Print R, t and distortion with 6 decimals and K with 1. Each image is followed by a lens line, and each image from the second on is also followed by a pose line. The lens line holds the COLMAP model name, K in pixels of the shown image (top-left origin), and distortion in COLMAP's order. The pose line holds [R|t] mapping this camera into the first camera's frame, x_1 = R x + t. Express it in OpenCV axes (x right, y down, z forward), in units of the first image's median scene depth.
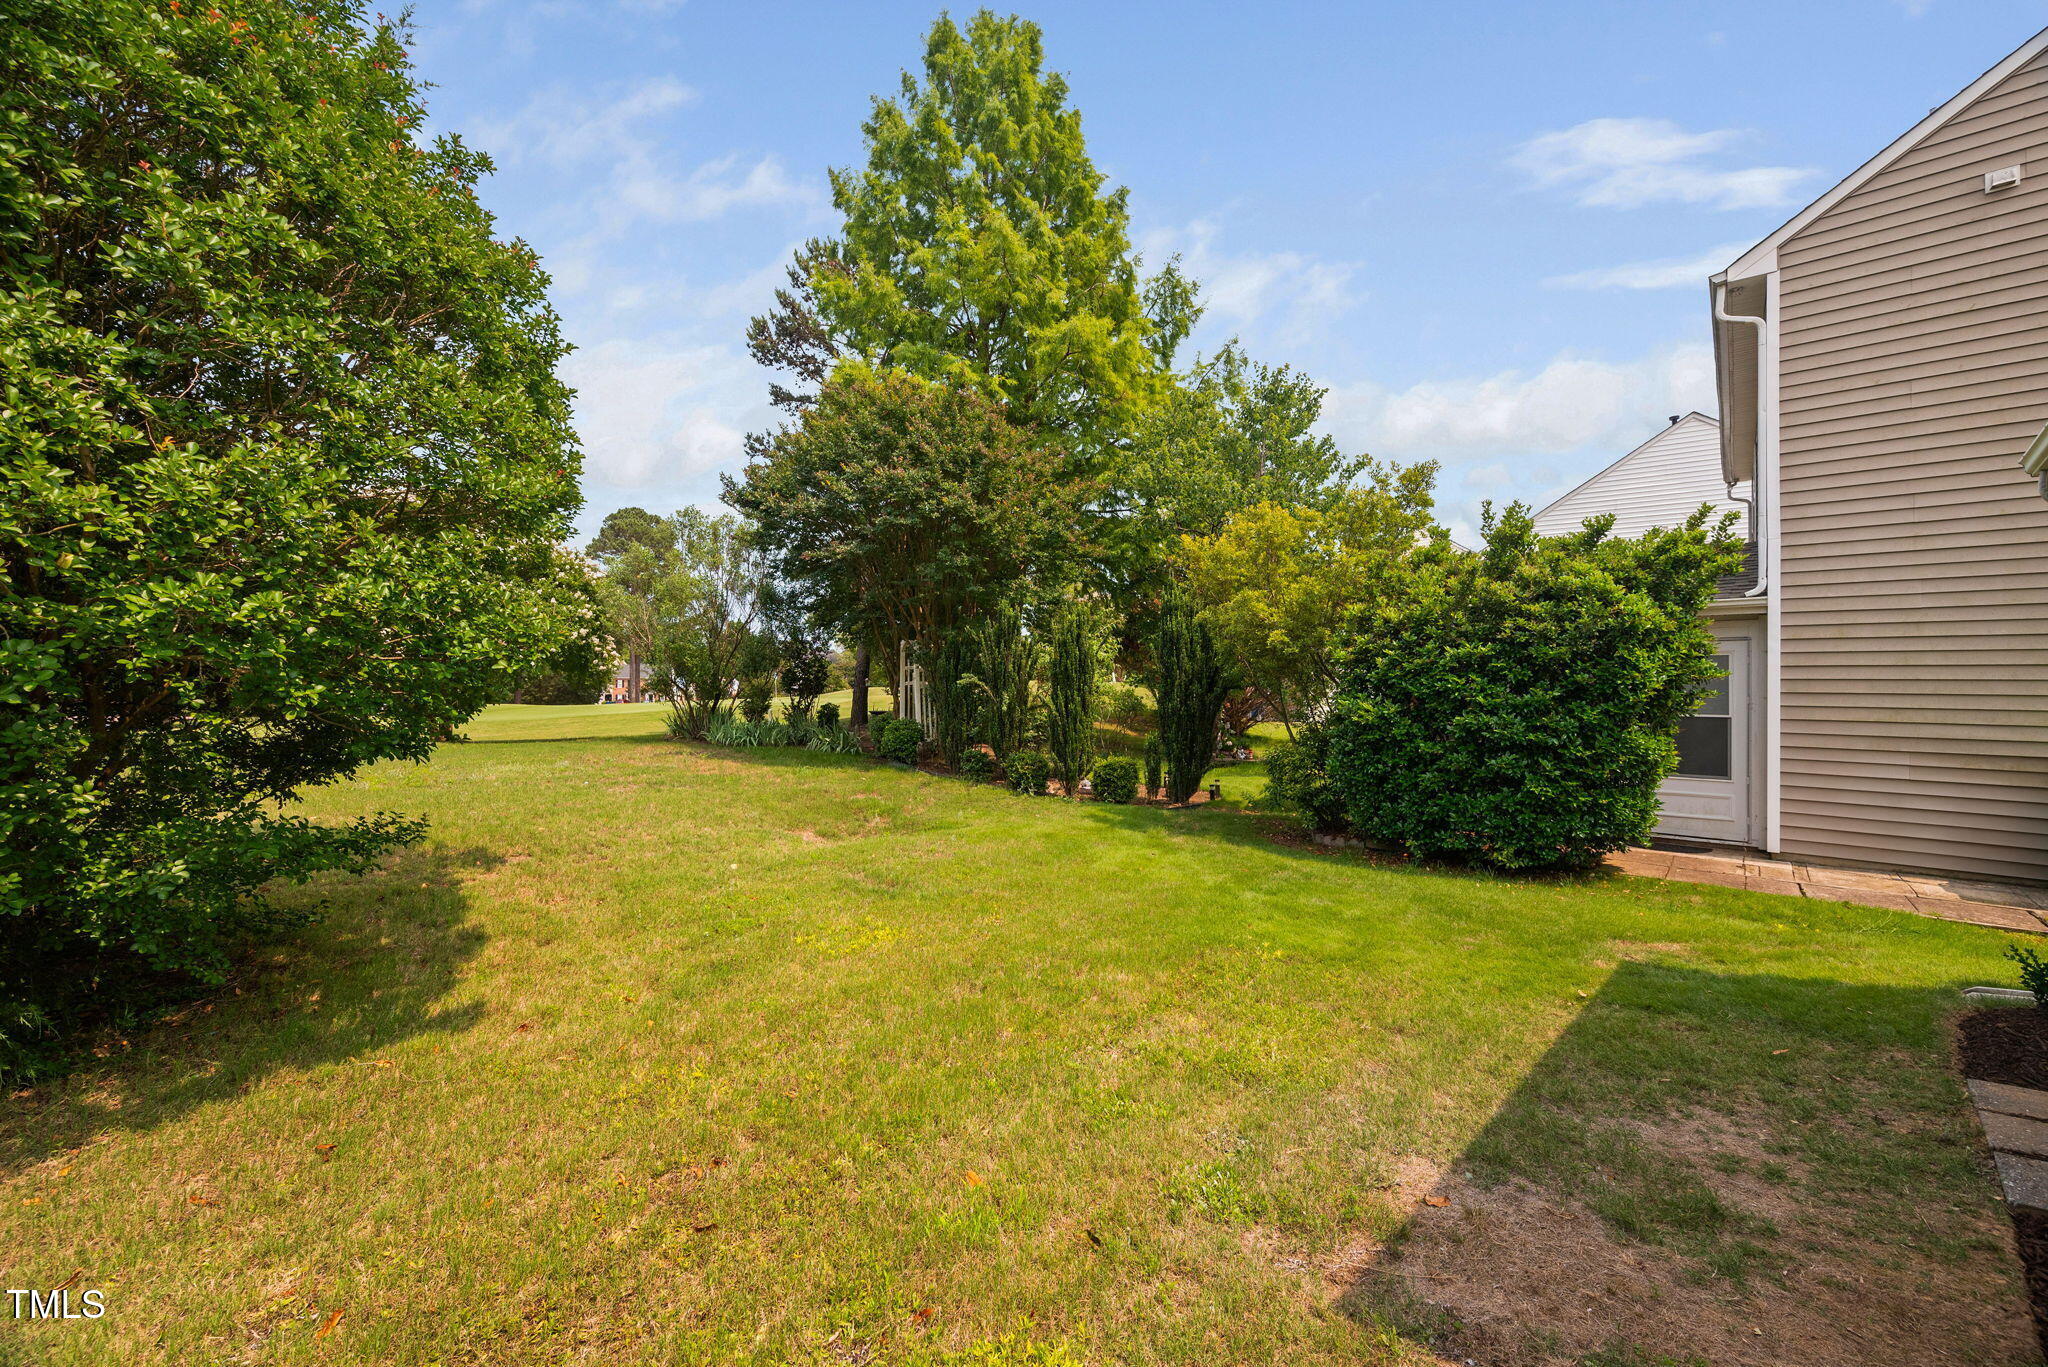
lens RADIAL K [[824.1, 0, 1069.8], [0, 824.1, 678.1], [0, 0, 1]] dist [-0.007804, 0.003121]
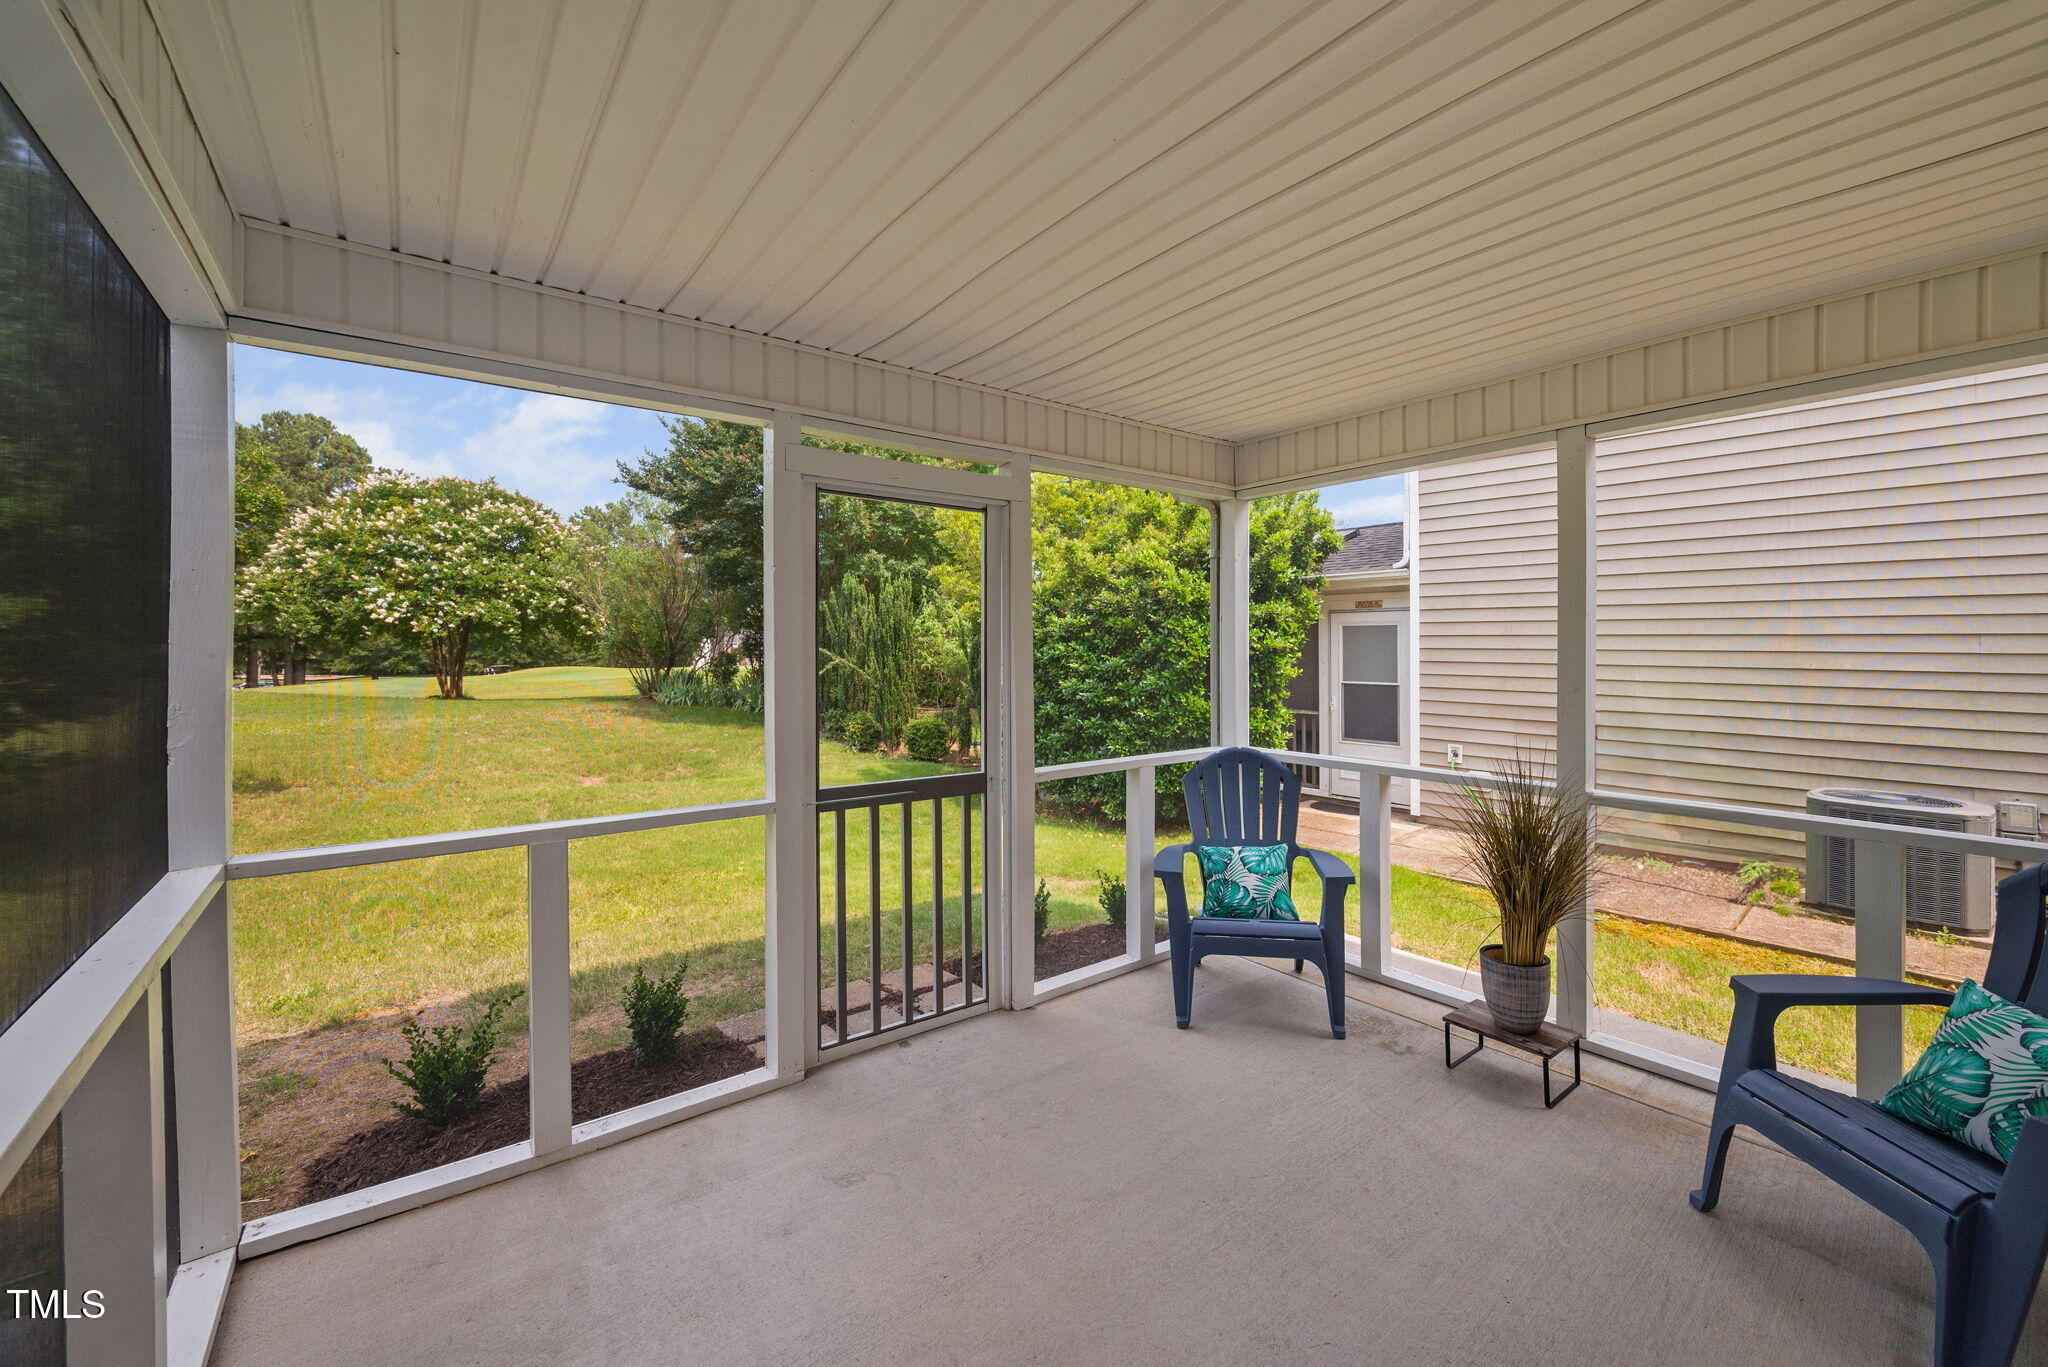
lens RADIAL K [[824.1, 0, 1073.0], [0, 824.1, 661.8], [0, 0, 1]] dist [-0.007804, 0.003121]
pose [[0.994291, 0.007360, -0.106446, 0.539315], [-0.005434, 0.999817, 0.018367, 0.001360], [0.106562, -0.017684, 0.994149, -0.081541]]
